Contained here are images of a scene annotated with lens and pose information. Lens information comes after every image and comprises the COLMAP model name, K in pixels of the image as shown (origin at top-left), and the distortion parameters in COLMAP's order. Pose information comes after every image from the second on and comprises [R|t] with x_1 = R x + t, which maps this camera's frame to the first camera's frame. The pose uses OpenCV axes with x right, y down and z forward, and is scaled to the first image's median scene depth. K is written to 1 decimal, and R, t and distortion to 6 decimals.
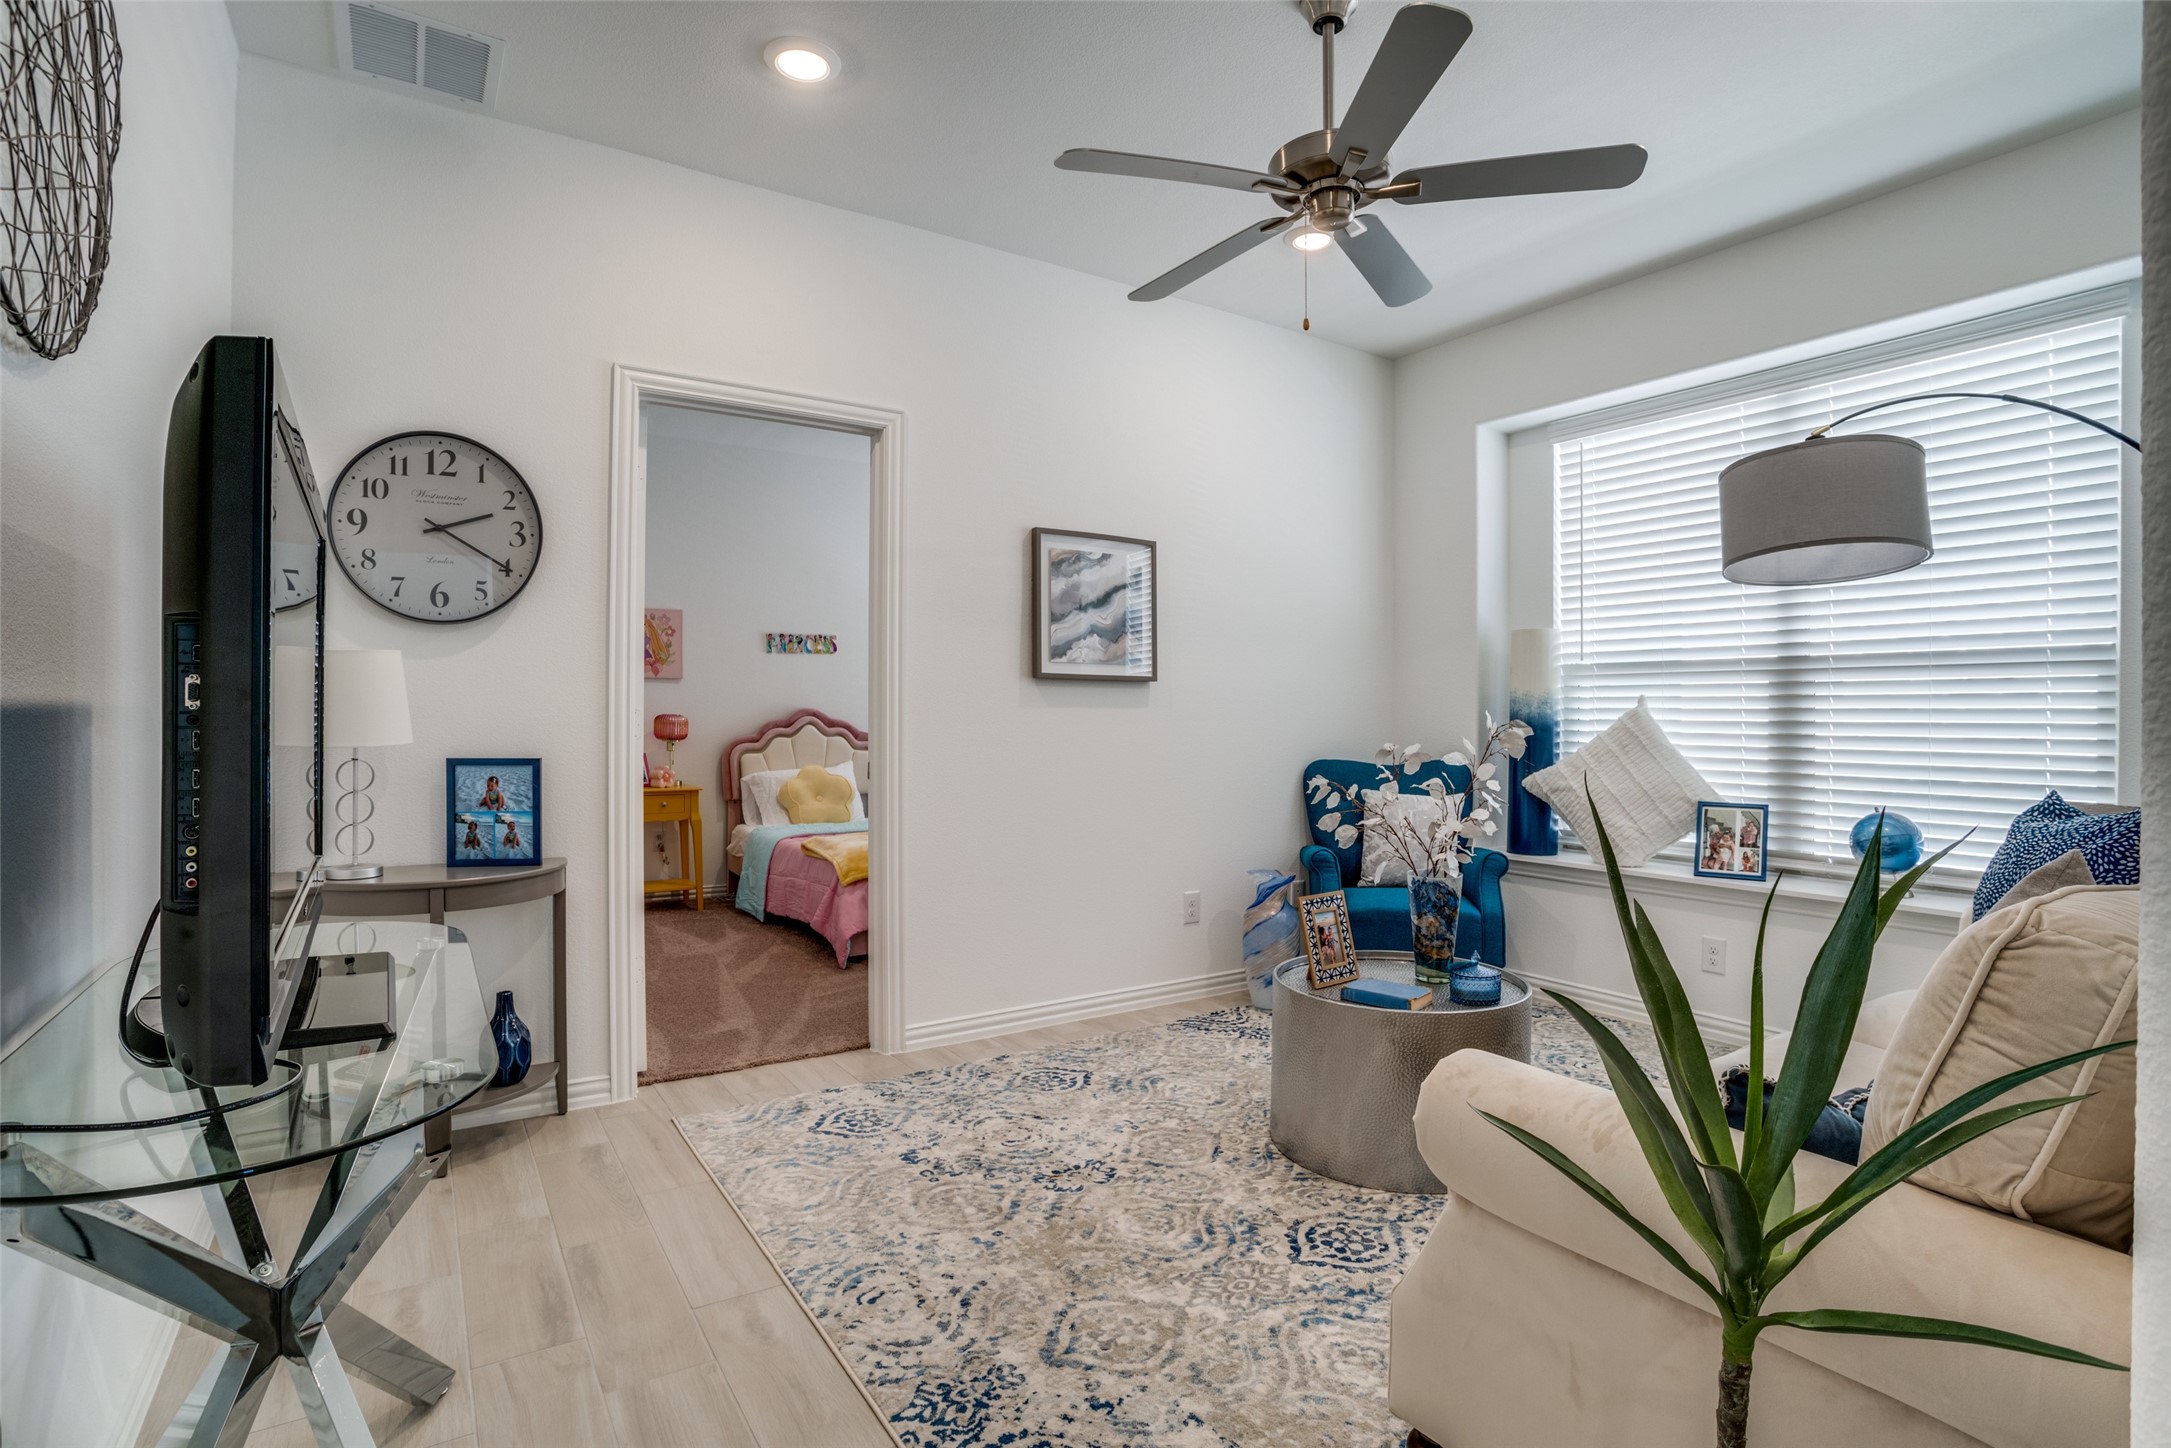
lens RADIAL K [[1058.0, 0, 1095.8], [0, 1058.0, 716.5], [0, 0, 1]] dist [-0.060916, 0.027207]
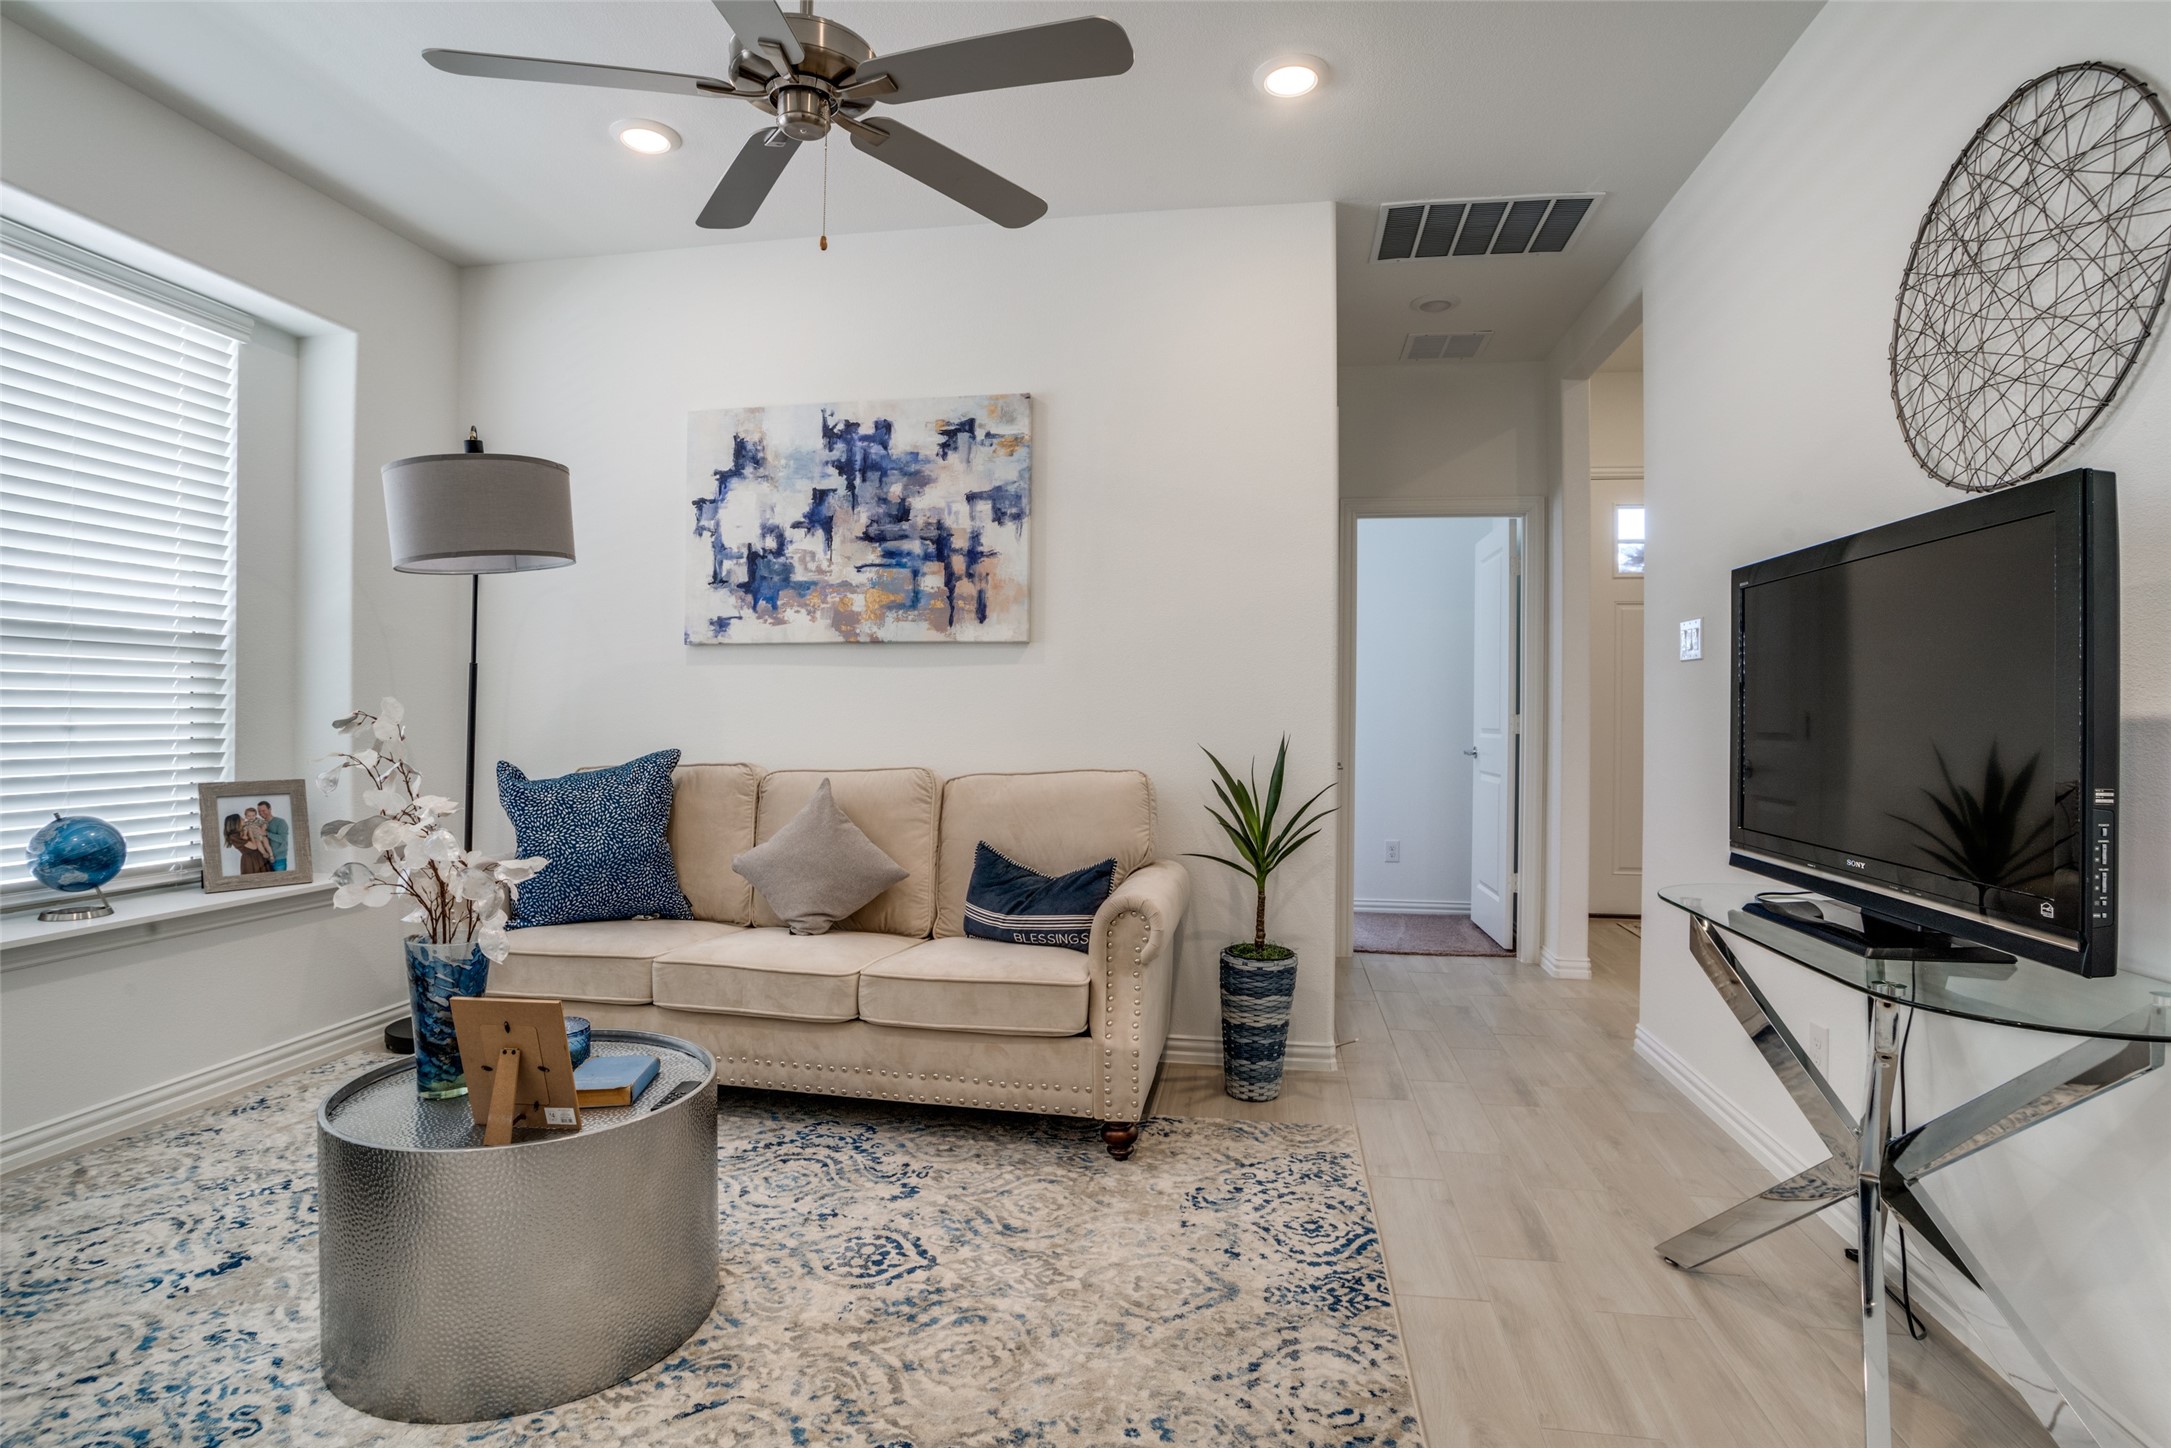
lens RADIAL K [[1065.0, 0, 1085.5], [0, 1065.0, 724.0], [0, 0, 1]] dist [-0.052676, 0.025831]
pose [[-0.726808, -0.011695, 0.686741, -0.191518], [-0.011197, 0.999924, 0.005178, 0.003296], [-0.686749, -0.003927, -0.726884, 0.532577]]
